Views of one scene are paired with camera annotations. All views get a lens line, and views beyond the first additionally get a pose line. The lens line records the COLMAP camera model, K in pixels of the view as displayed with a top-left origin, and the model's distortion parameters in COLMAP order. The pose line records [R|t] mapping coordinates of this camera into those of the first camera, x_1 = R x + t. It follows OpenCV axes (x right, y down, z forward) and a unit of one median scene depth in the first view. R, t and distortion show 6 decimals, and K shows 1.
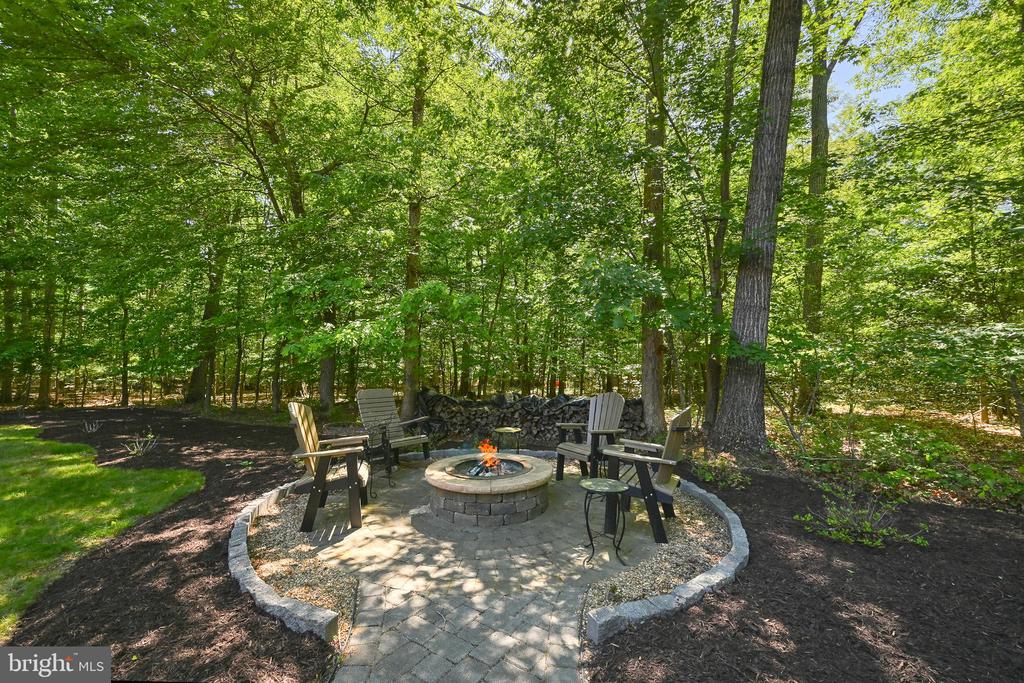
lens RADIAL K [[413.3, 0, 511.9], [0, 413.3, 344.5], [0, 0, 1]] dist [-0.009232, -0.001294]
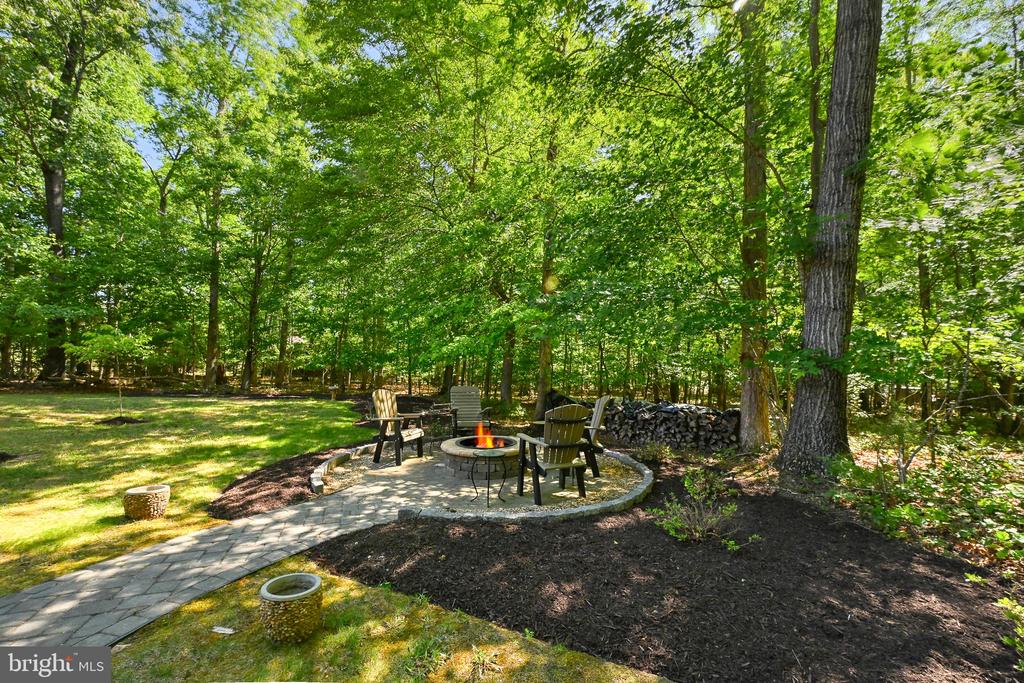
lens RADIAL K [[413.3, 0, 512.5], [0, 413.3, 344.3], [0, 0, 1]] dist [-0.009232, -0.001294]
pose [[0.833934, -0.015780, -0.551638, 0.416500], [0.008271, 0.999836, -0.016098, -0.006013], [0.551802, 0.008862, 0.833928, -0.057650]]
